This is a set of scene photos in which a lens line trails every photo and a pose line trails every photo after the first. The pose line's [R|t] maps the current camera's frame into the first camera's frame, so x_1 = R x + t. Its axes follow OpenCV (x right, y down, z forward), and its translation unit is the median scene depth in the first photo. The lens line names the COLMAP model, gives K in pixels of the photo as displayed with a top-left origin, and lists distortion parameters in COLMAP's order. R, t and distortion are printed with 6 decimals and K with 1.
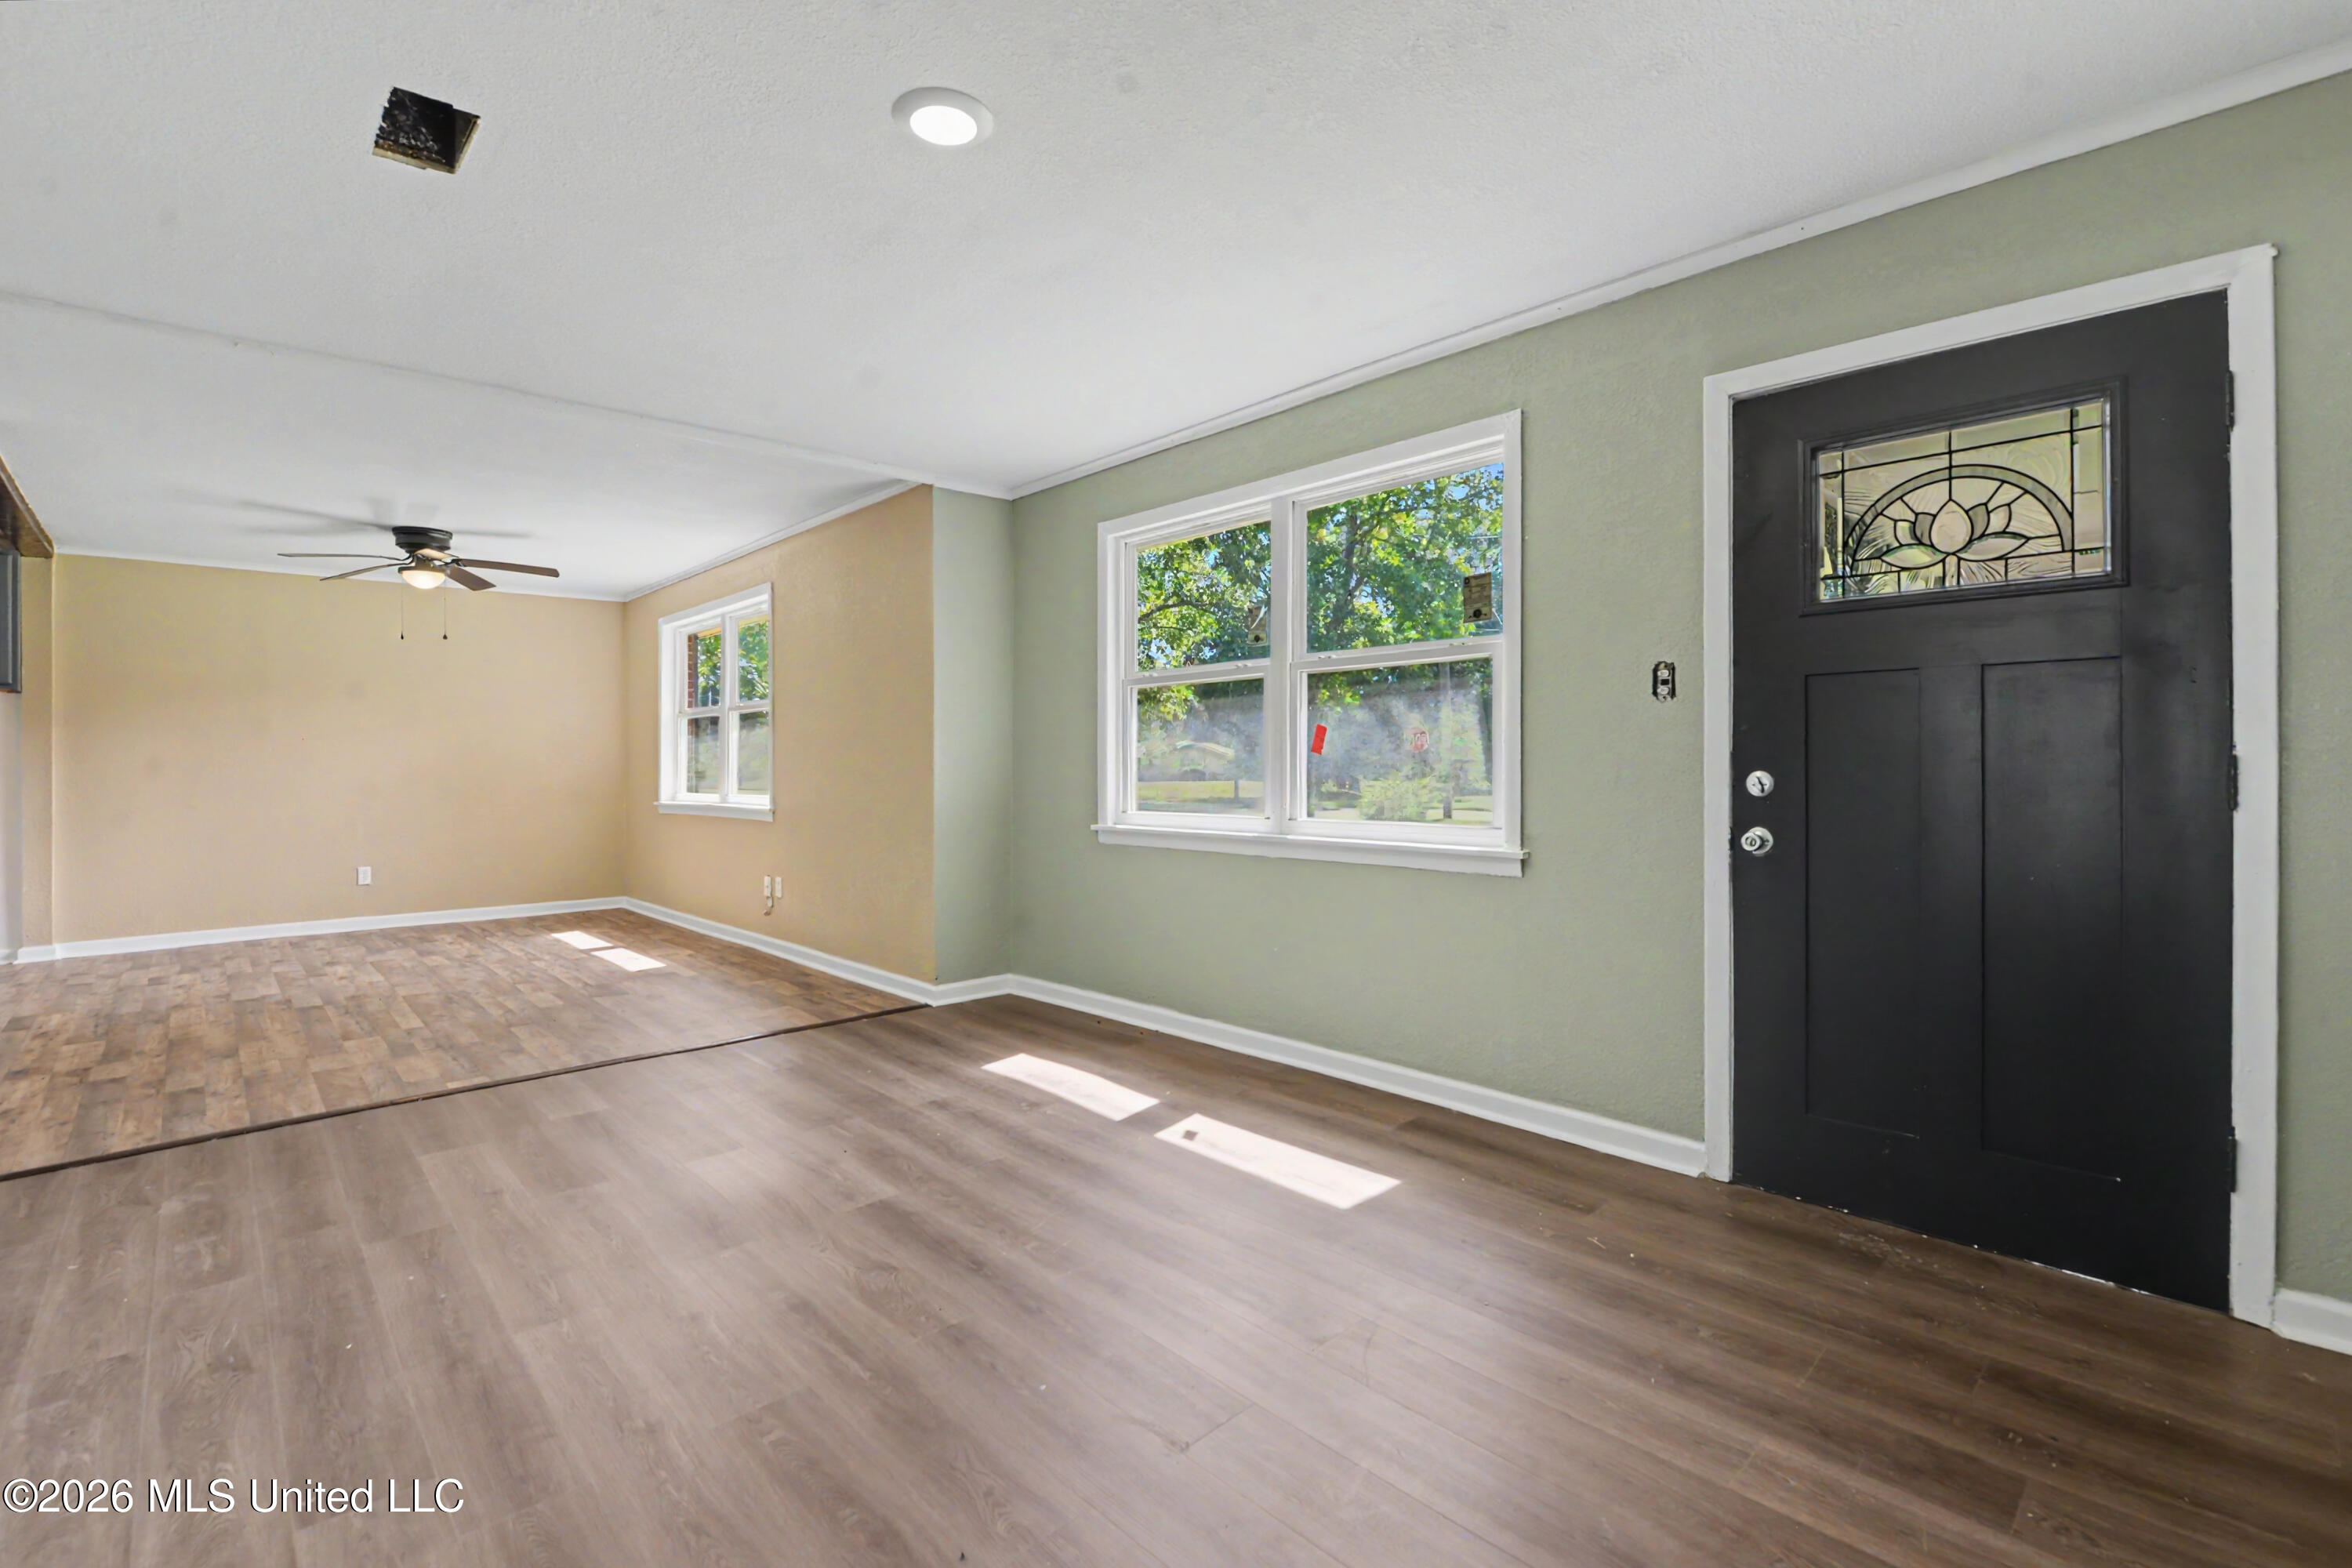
lens RADIAL K [[1042.9, 0, 1171.8], [0, 1042.9, 768.5], [0, 0, 1]] dist [-0.014350, -0.000658]
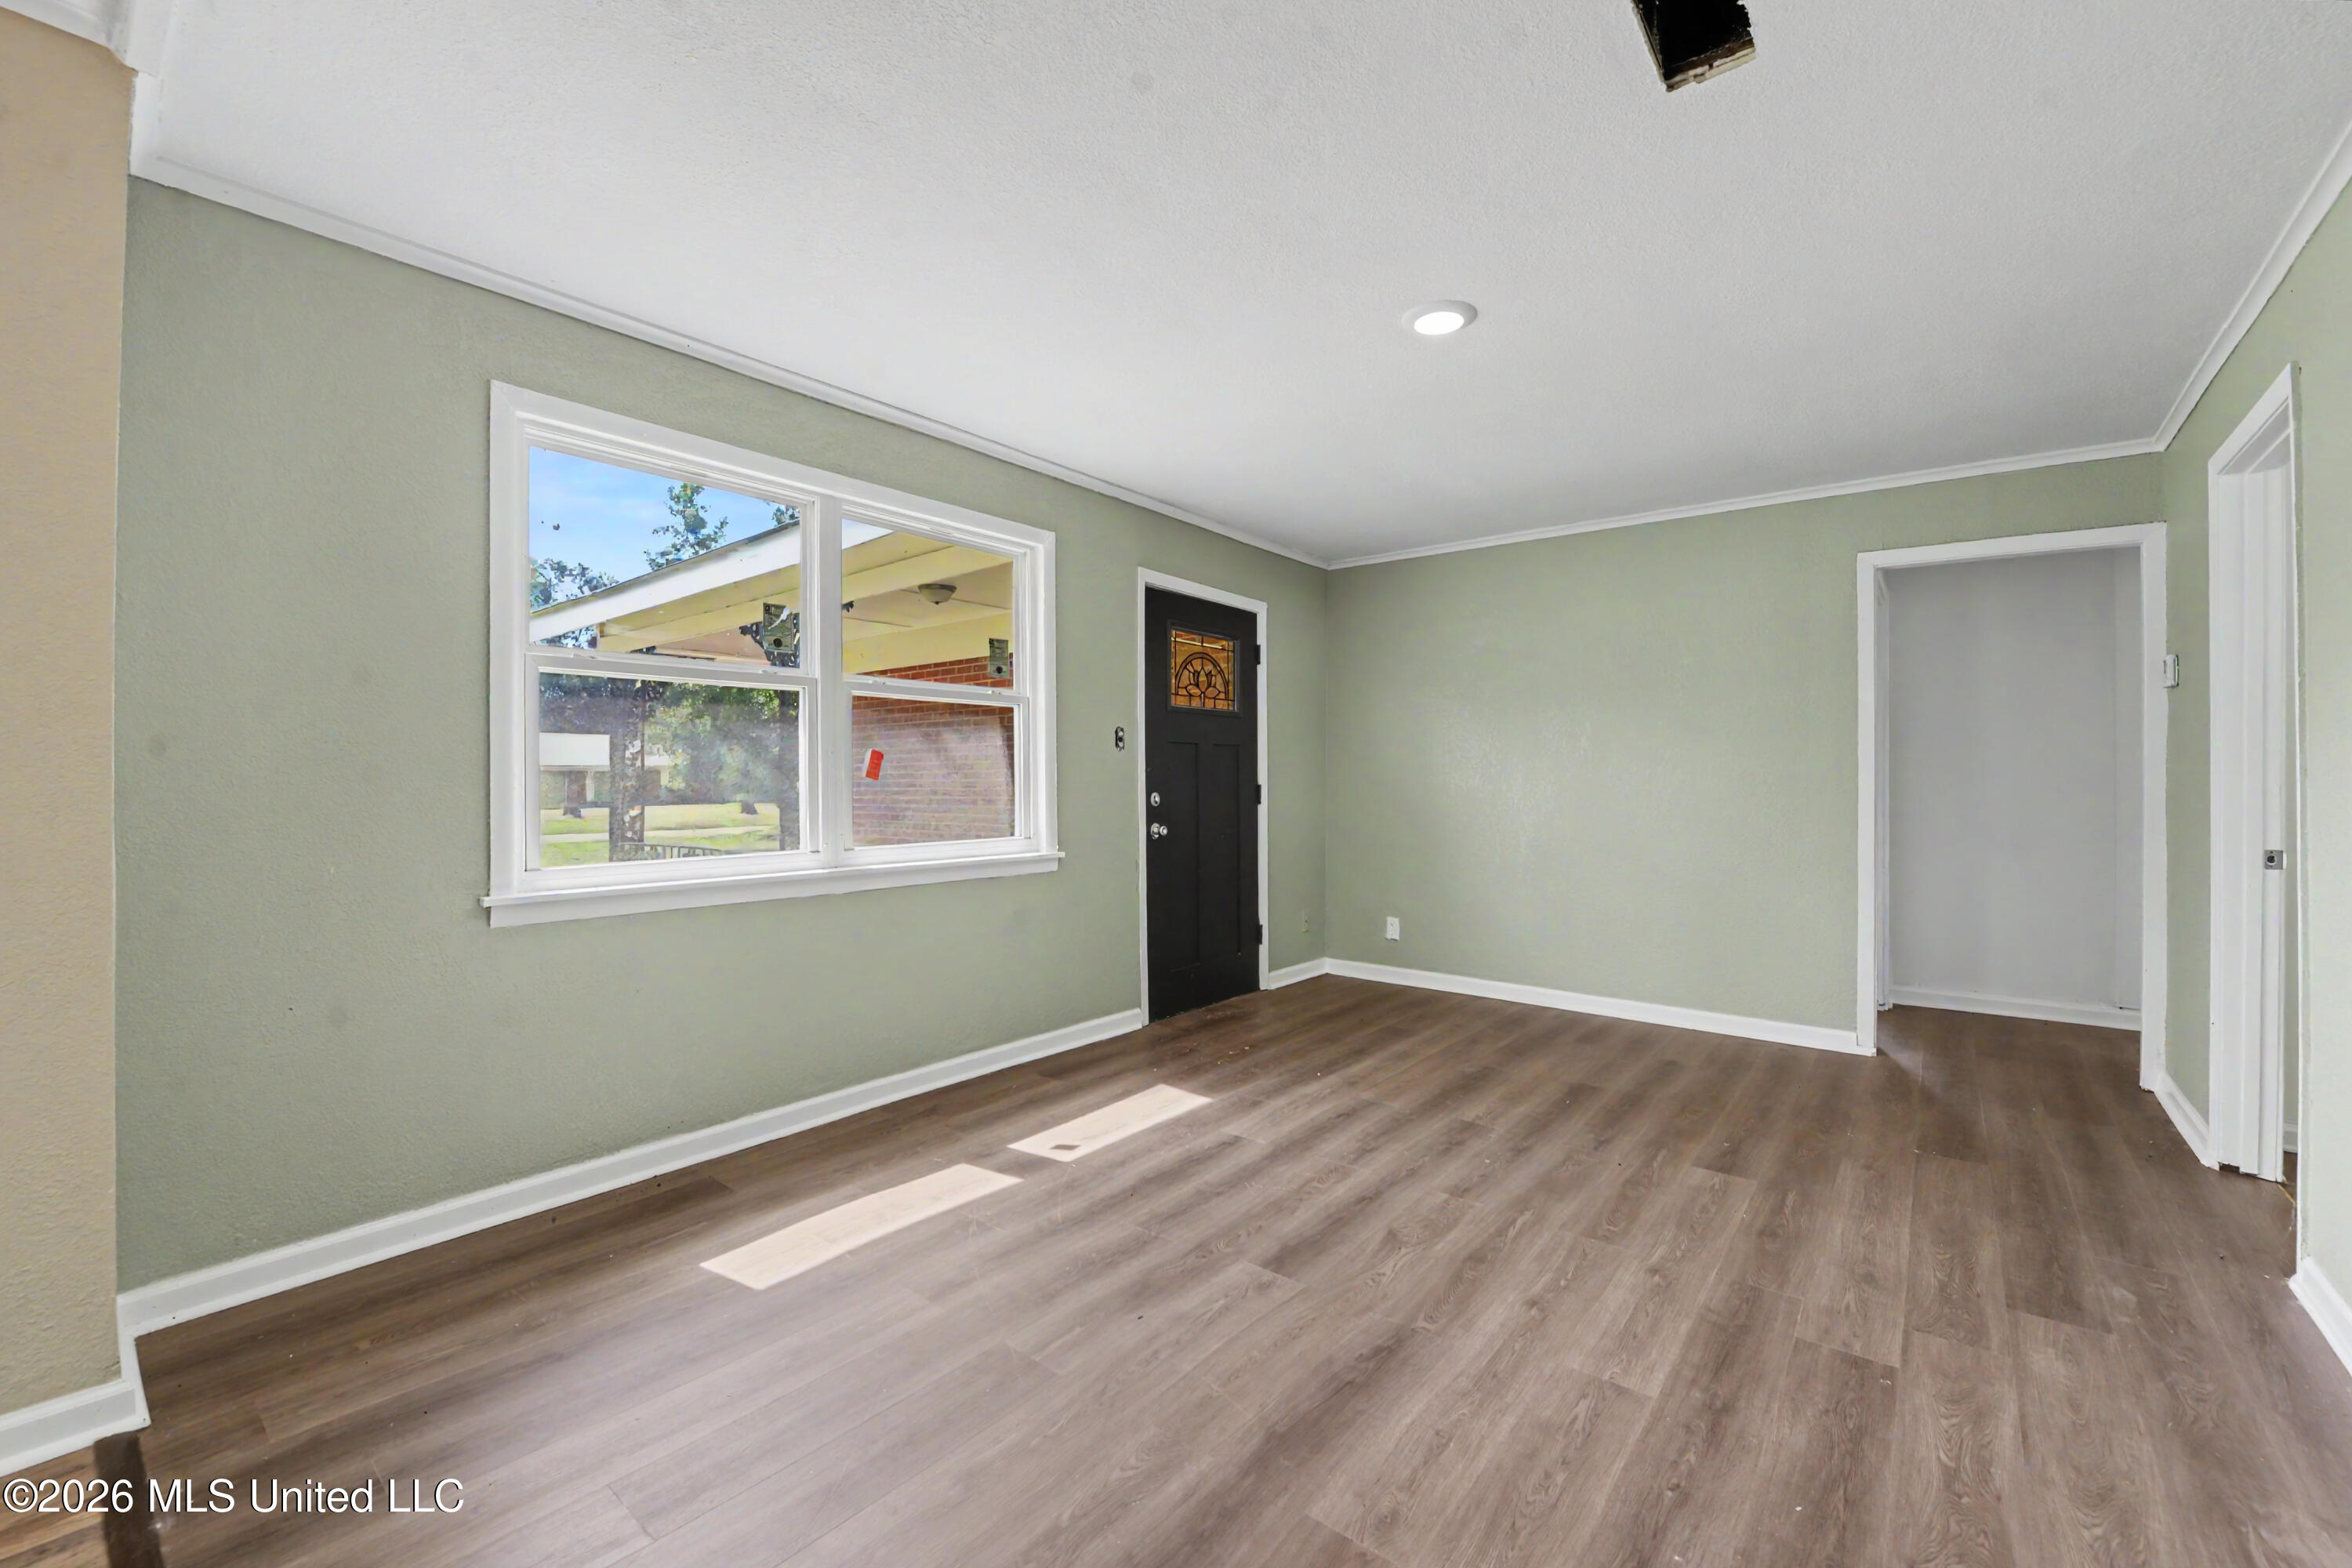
lens RADIAL K [[953.2, 0, 1181.1], [0, 953.2, 776.6], [0, 0, 1]] dist [-0.011117, -0.000318]
pose [[-0.140205, 0.008535, 0.990086, -0.951085], [0.005450, 0.999954, -0.007849, -0.010107], [-0.990107, 0.004295, -0.140245, 1.022852]]
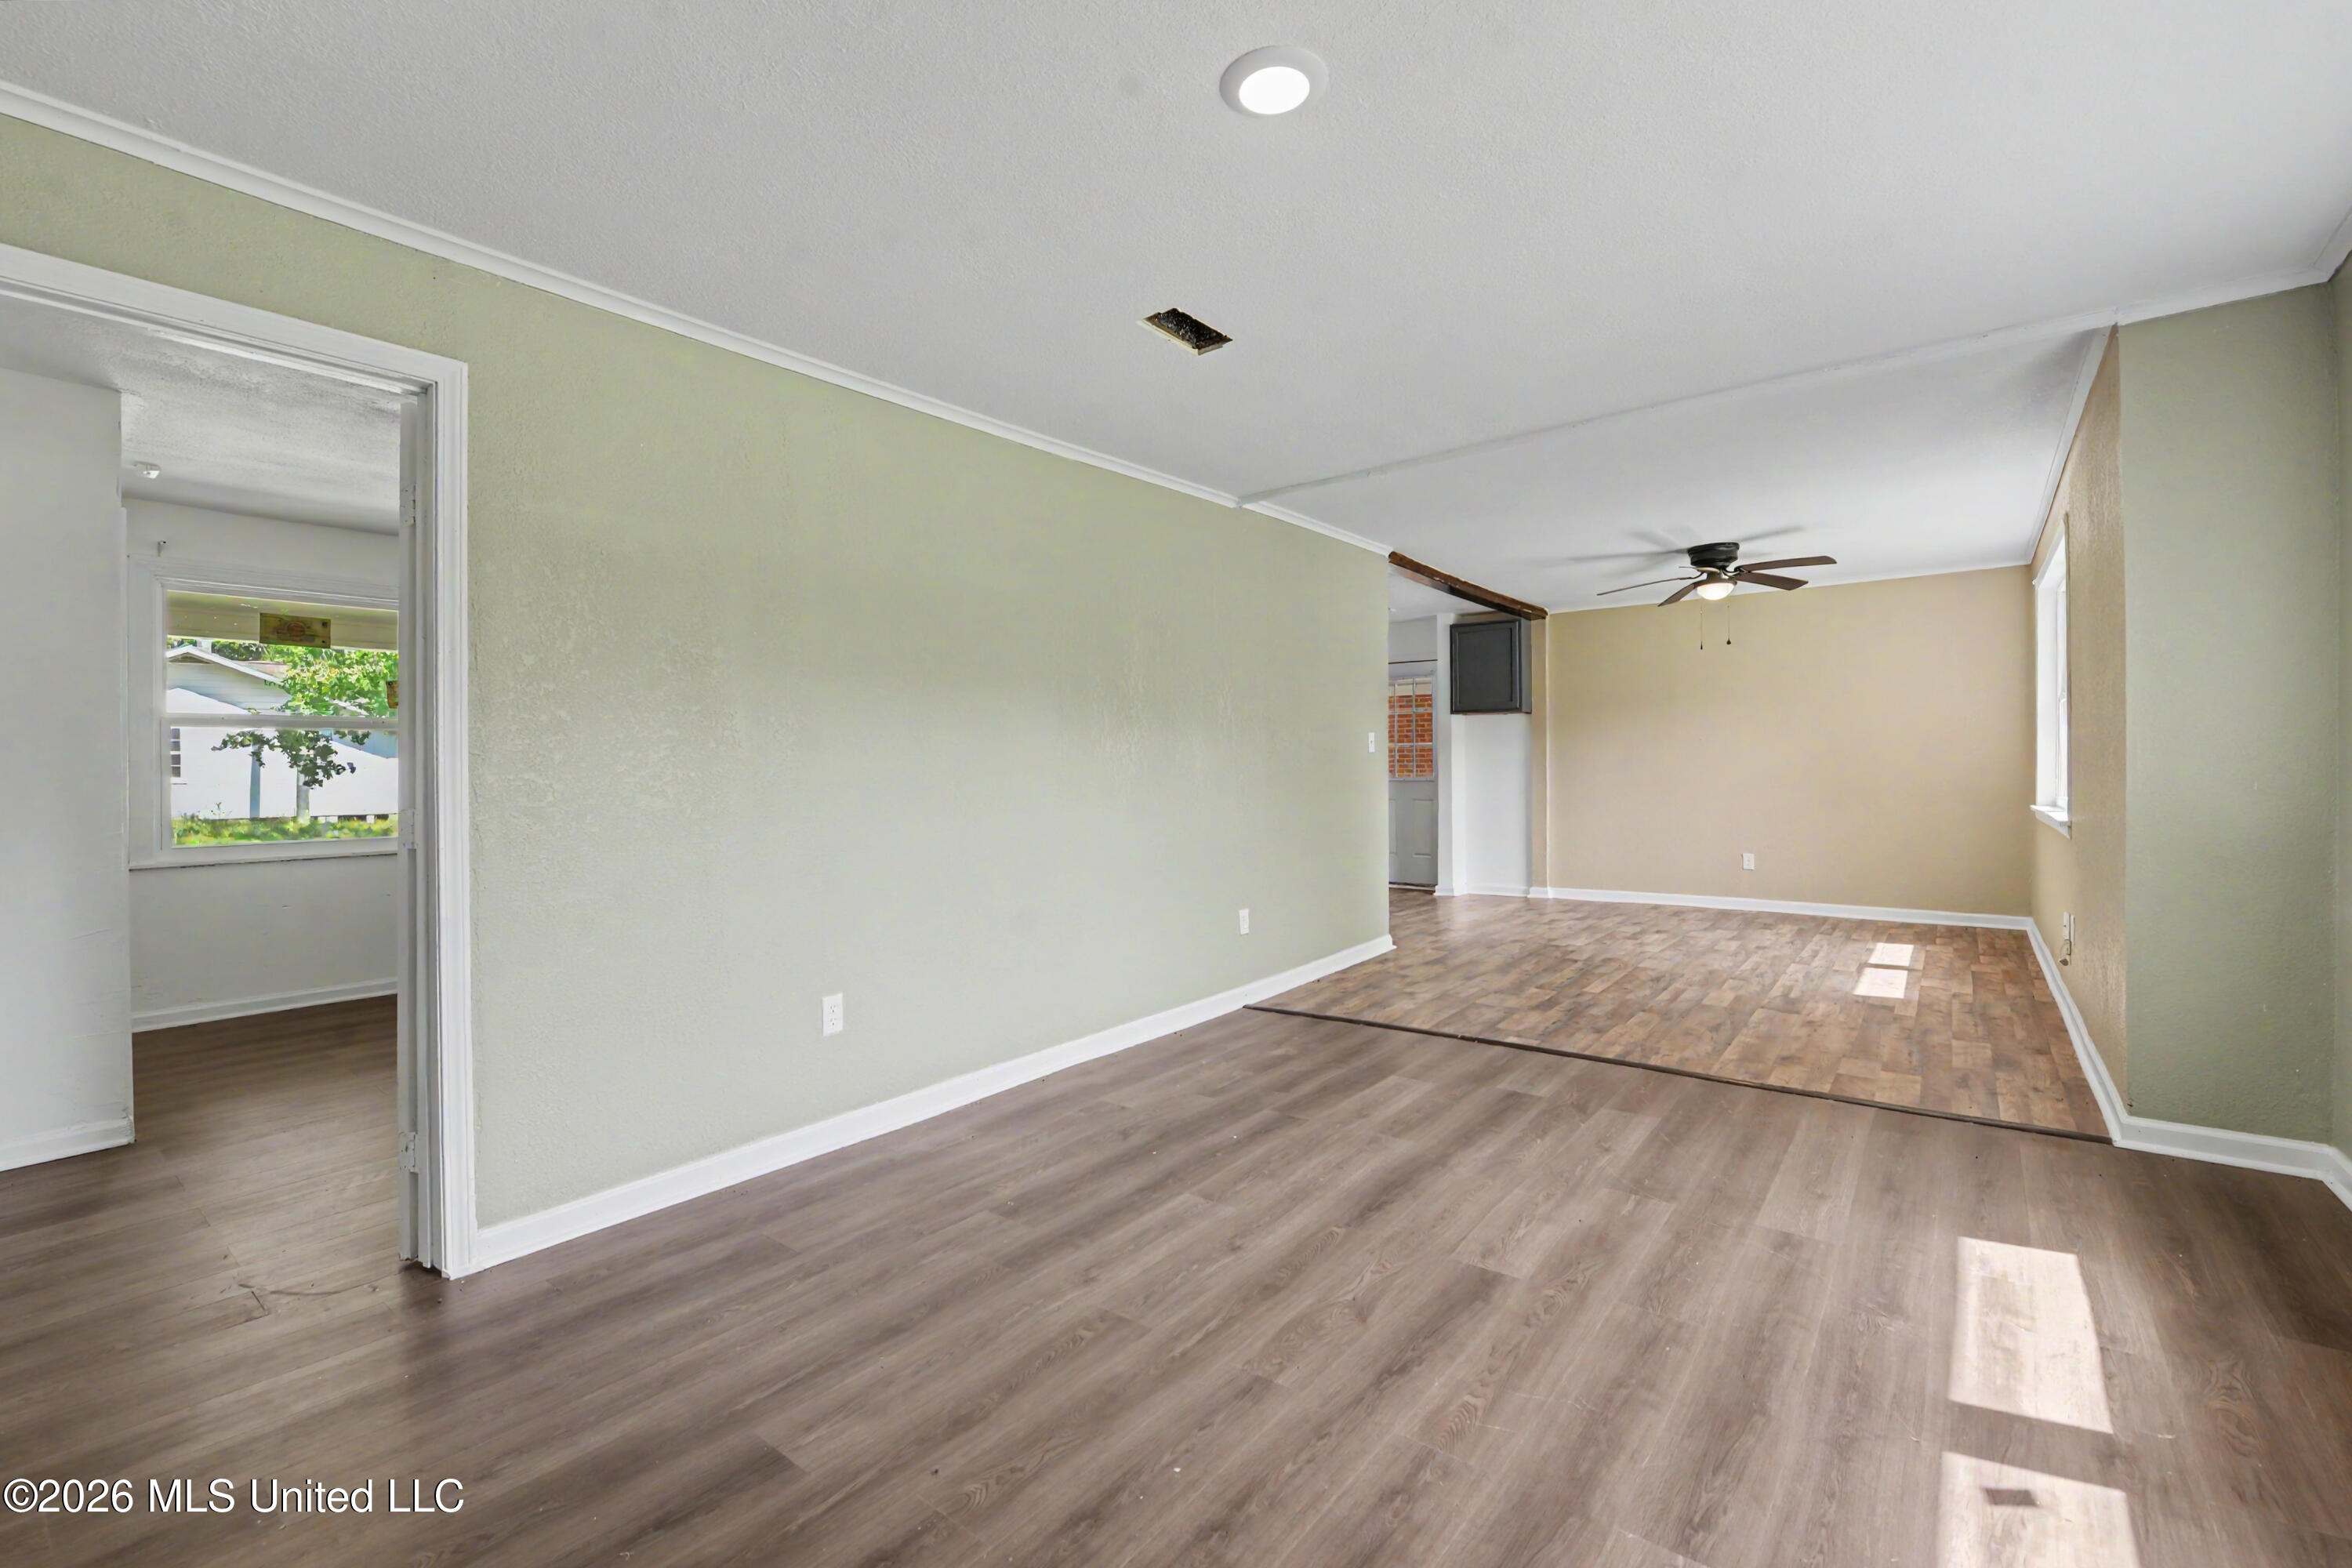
lens RADIAL K [[1013.4, 0, 1170.3], [0, 1013.4, 772.6], [0, 0, 1]] dist [-0.011683, -0.000588]
pose [[0.143588, 0.011333, -0.989573, 0.446574], [0.004445, 0.999917, 0.012096, -0.015893], [0.989628, -0.006136, 0.143526, 0.522102]]
